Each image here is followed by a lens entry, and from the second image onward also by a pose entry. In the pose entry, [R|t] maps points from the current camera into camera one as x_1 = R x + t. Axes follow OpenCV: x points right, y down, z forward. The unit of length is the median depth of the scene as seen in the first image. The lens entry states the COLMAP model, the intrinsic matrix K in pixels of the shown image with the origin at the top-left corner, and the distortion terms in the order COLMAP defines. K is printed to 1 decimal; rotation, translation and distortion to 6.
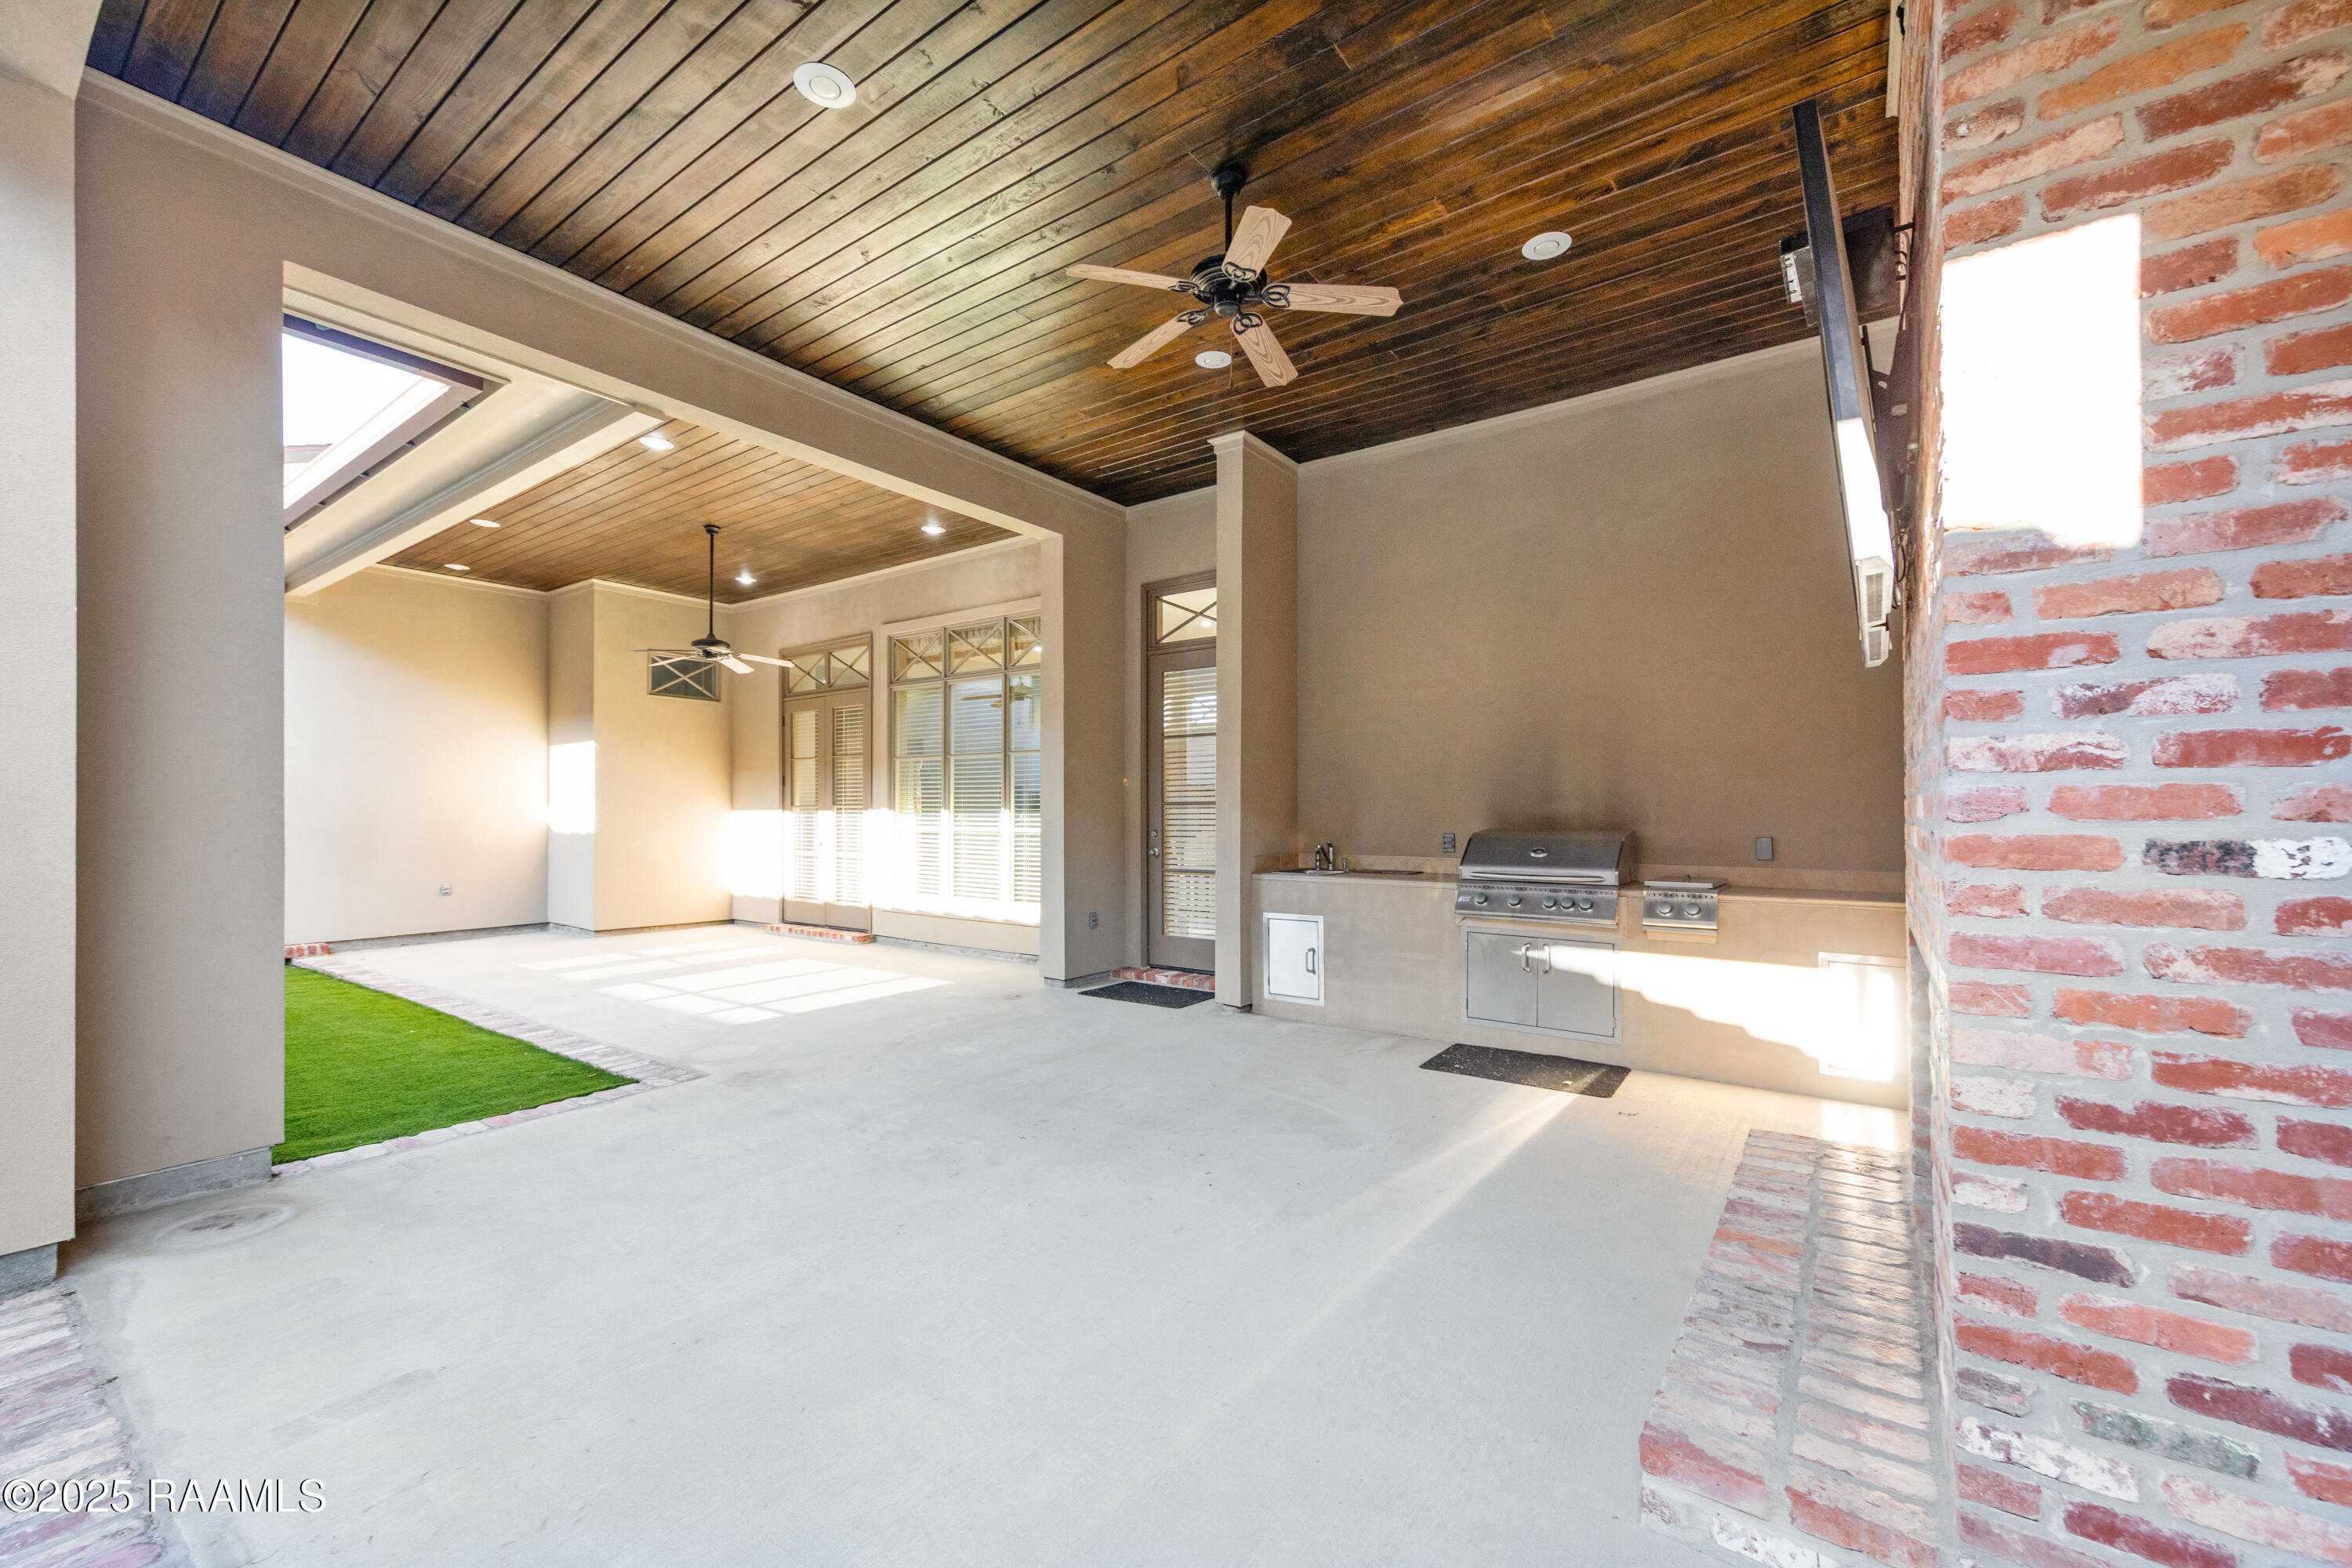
lens RADIAL K [[913.9, 0, 1181.5], [0, 913.9, 806.0], [0, 0, 1]] dist [-0.000084, 0.000041]
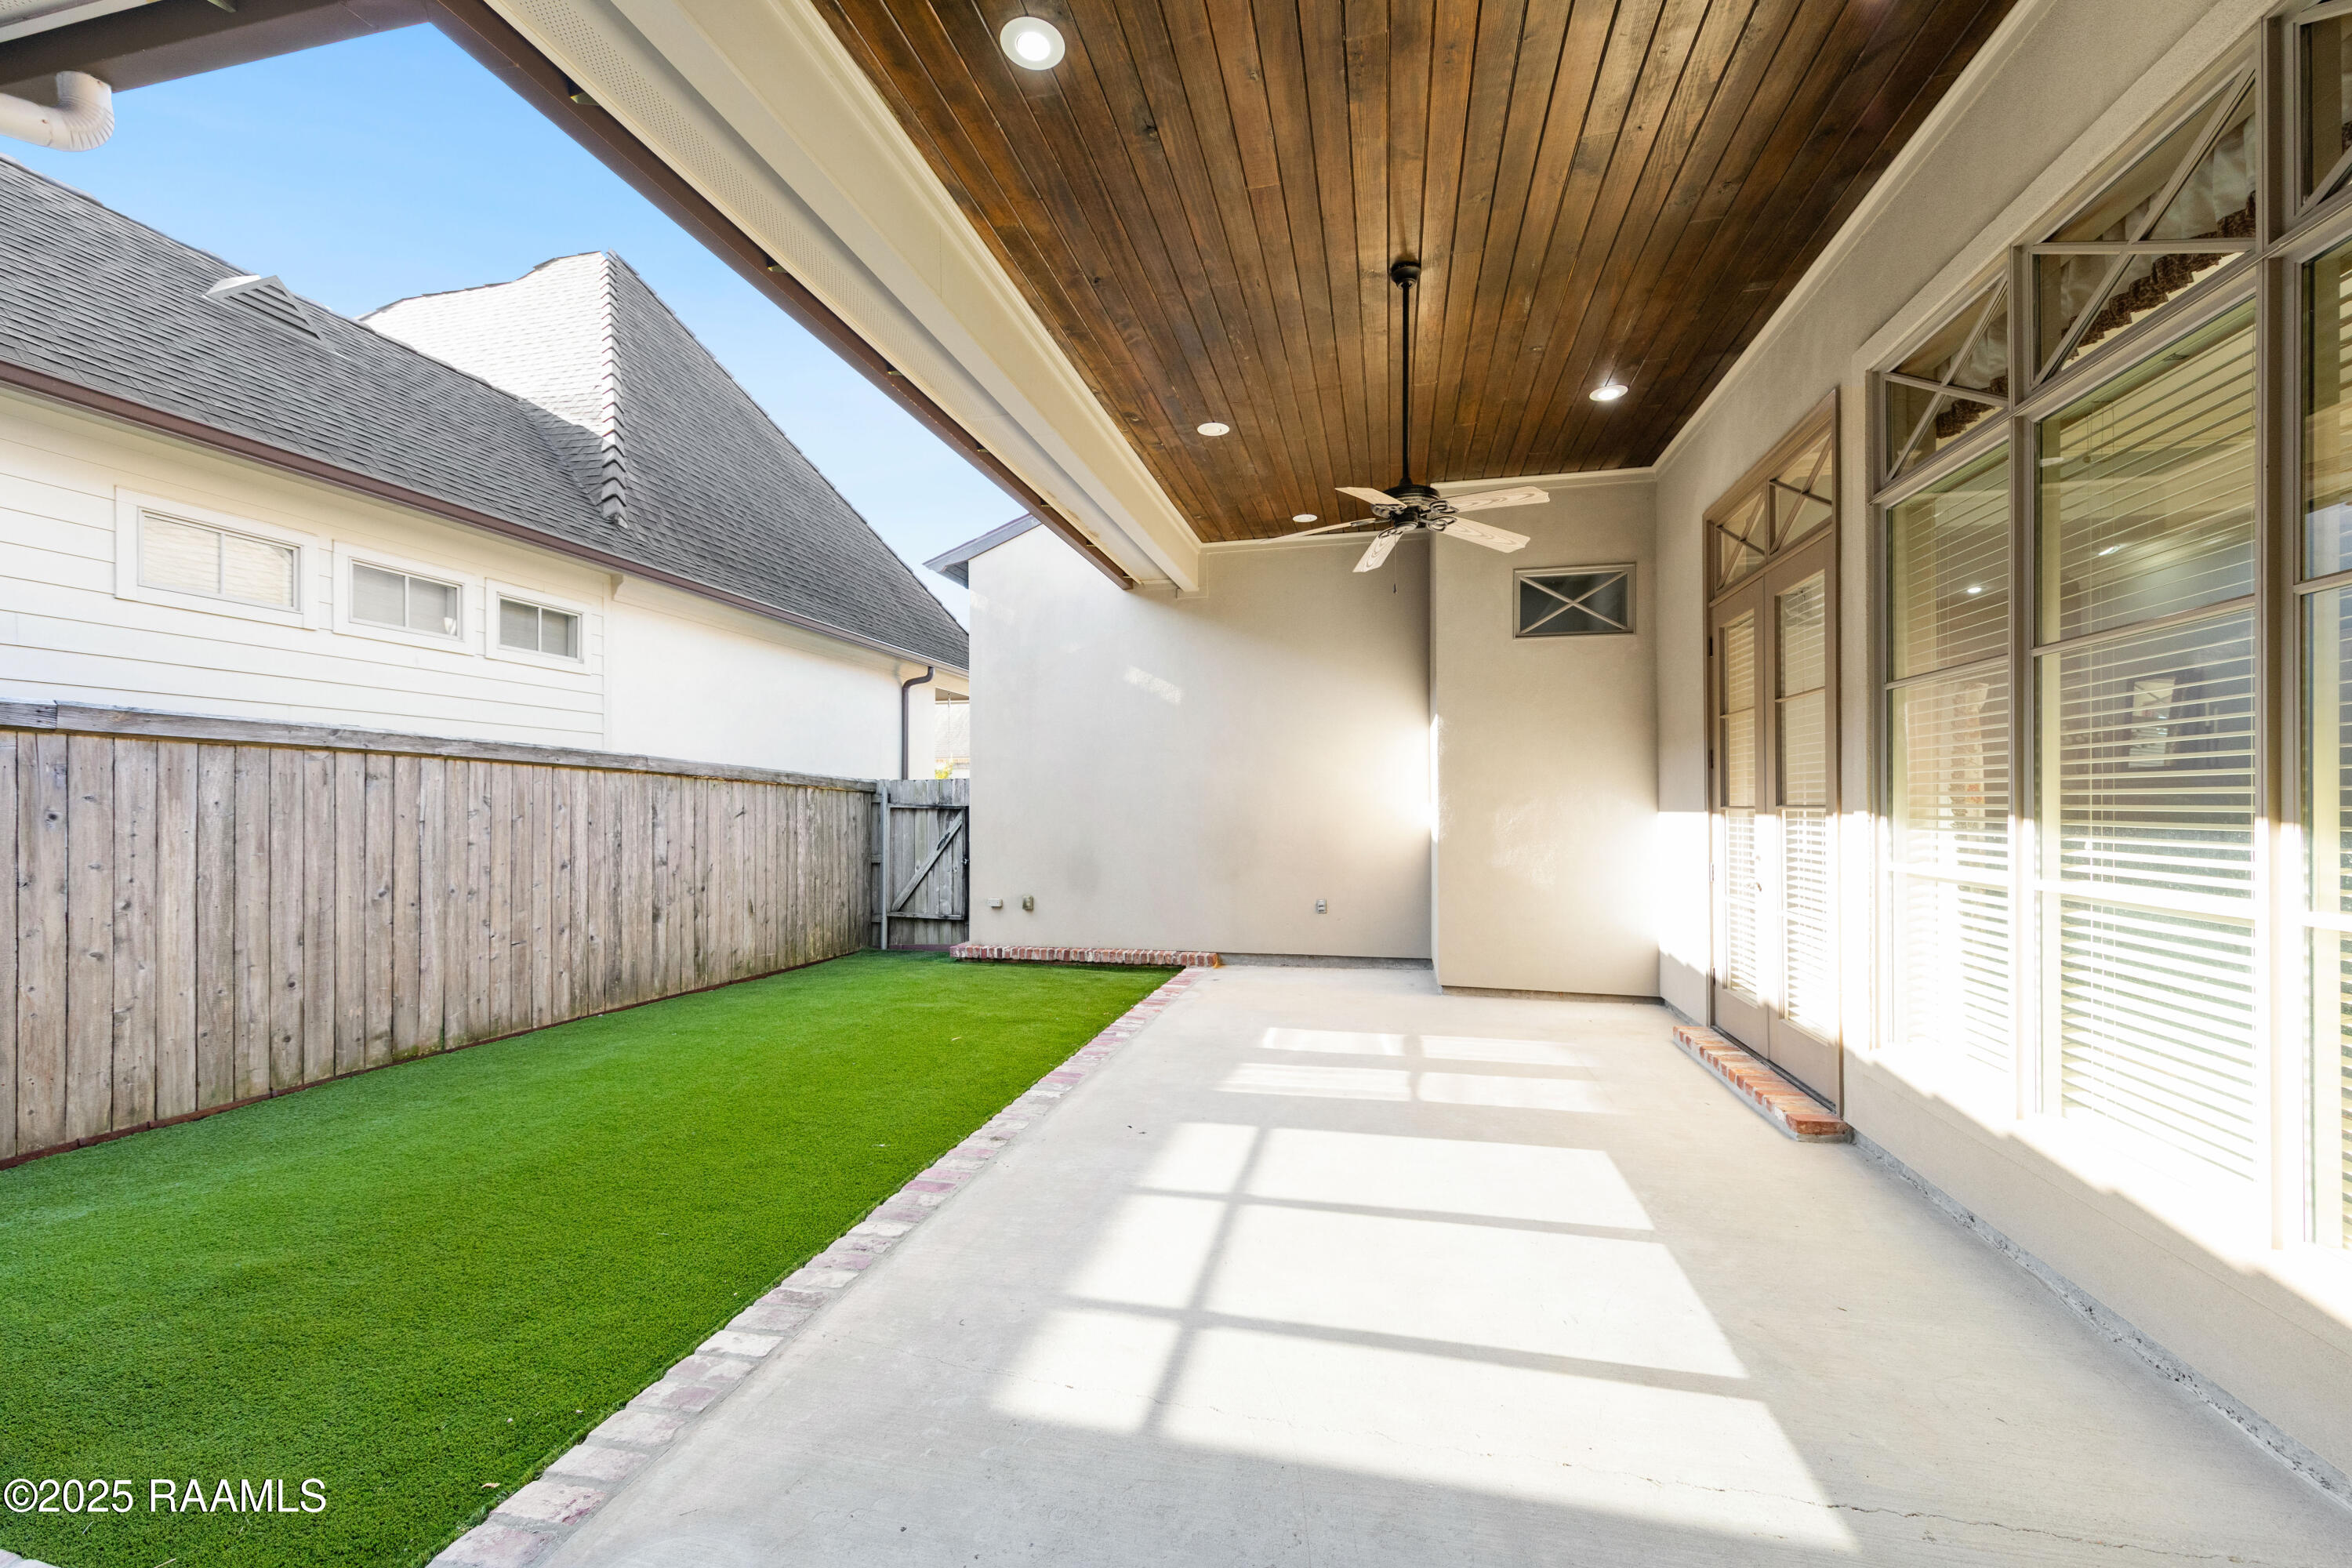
lens RADIAL K [[913.9, 0, 1181.5], [0, 913.9, 806.0], [0, 0, 1]] dist [-0.000084, 0.000041]
pose [[0.380830, -0.001065, -0.924644, -0.068642], [0.002192, 0.999998, -0.000249, -0.001651], [0.924642, -0.001933, 0.380832, 0.541454]]
